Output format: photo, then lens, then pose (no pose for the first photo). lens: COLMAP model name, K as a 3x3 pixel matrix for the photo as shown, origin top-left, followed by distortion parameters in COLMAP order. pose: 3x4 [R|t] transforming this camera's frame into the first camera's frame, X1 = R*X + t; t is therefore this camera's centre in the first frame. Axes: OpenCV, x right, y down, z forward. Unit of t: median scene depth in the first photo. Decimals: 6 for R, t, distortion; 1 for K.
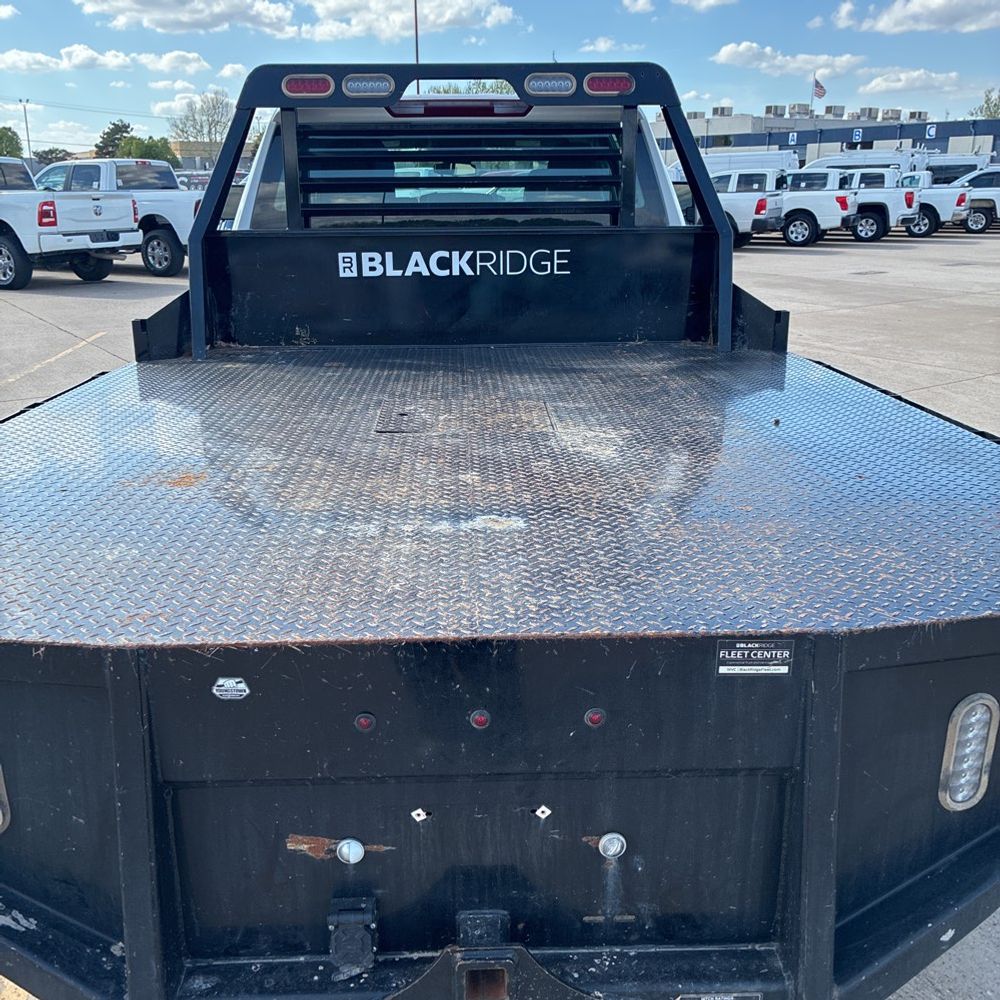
lens RADIAL K [[1033.3, 0, 494.1], [0, 1033.3, 498.1], [0, 0, 1]] dist [0.018424, 0.000000]
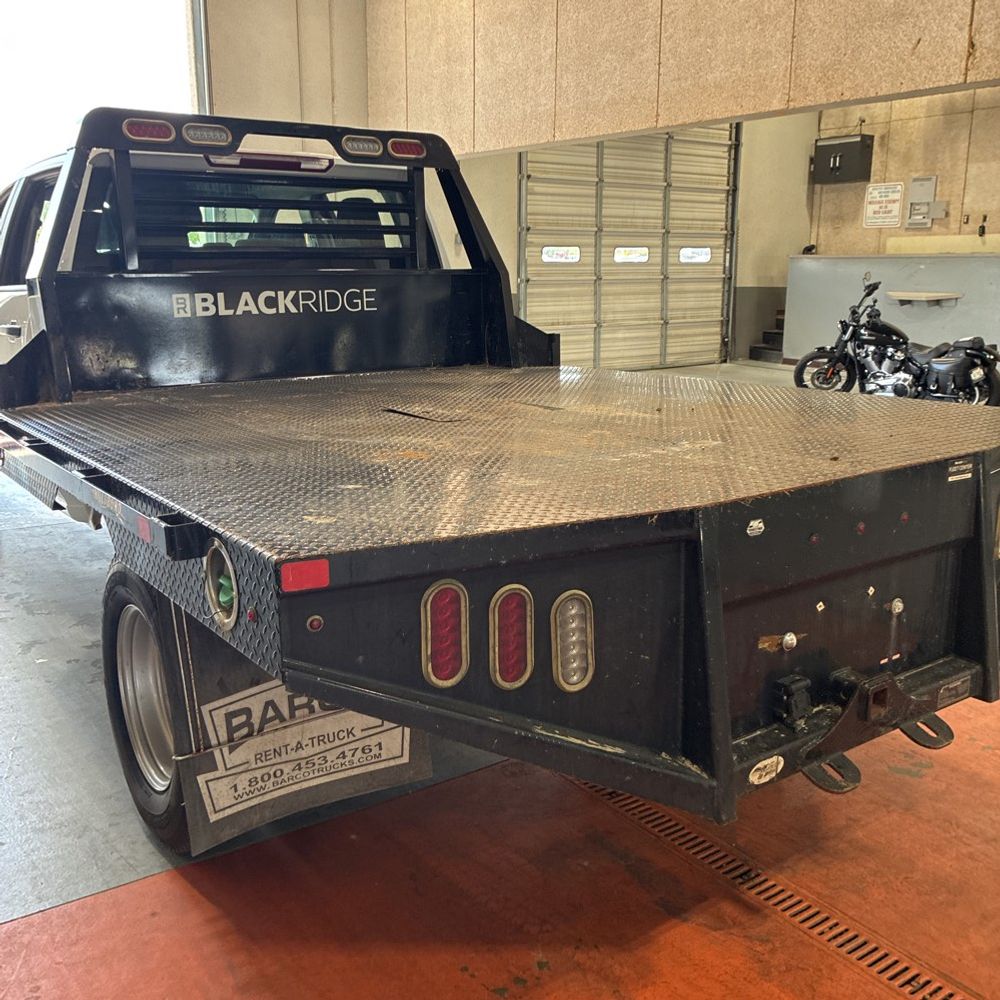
lens RADIAL K [[1033.3, 0, 526.6], [0, 1033.3, 495.0], [0, 0, 1]] dist [0.018424, 0.000000]
pose [[0.822330, -0.121113, 0.555972, -0.452681], [0.164101, 0.986048, -0.027919, 0.043315], [-0.544834, 0.114195, 0.830732, -0.012765]]
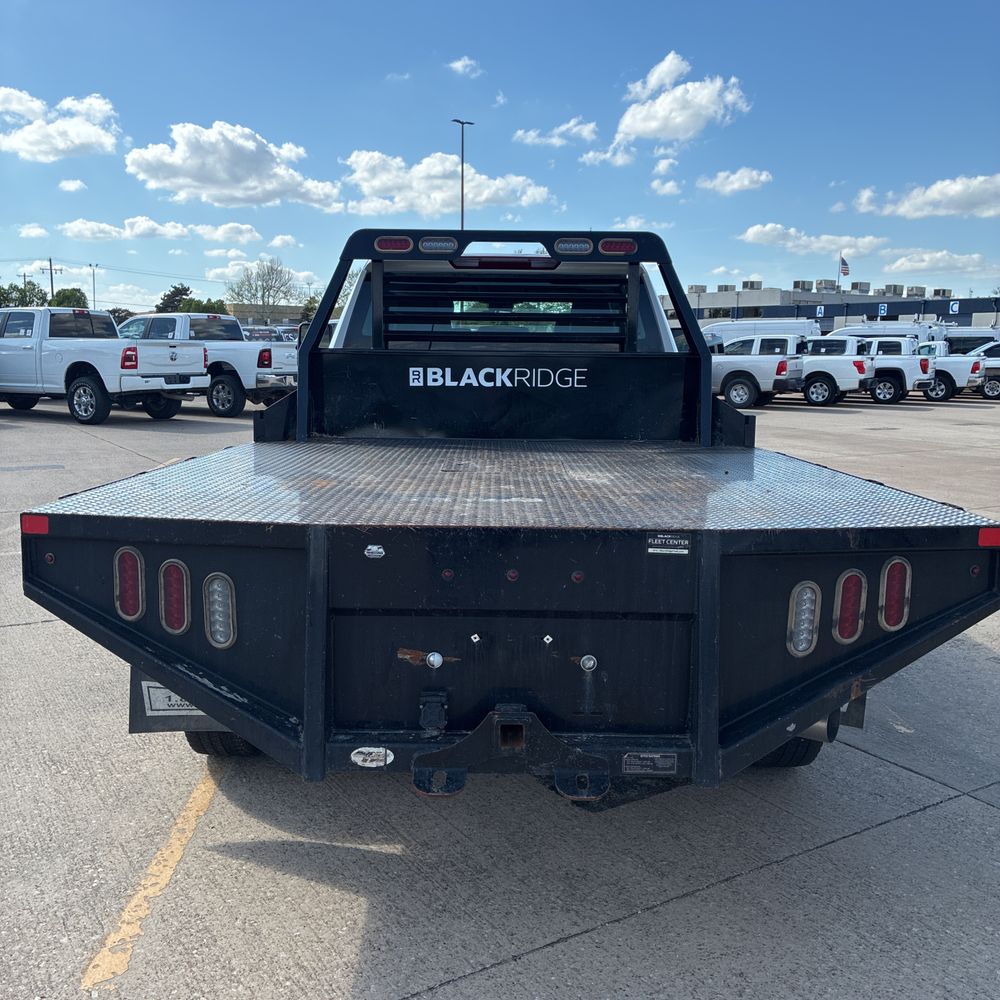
lens RADIAL K [[1054.1, 0, 495.0], [0, 1054.1, 493.7], [0, 0, 1]] dist [0.024584, 0.000000]
pose [[0.999196, 0.024363, -0.031843, 0.003505], [-0.029133, 0.986828, -0.159127, 0.126533], [0.027547, 0.159927, 0.986744, -0.277671]]
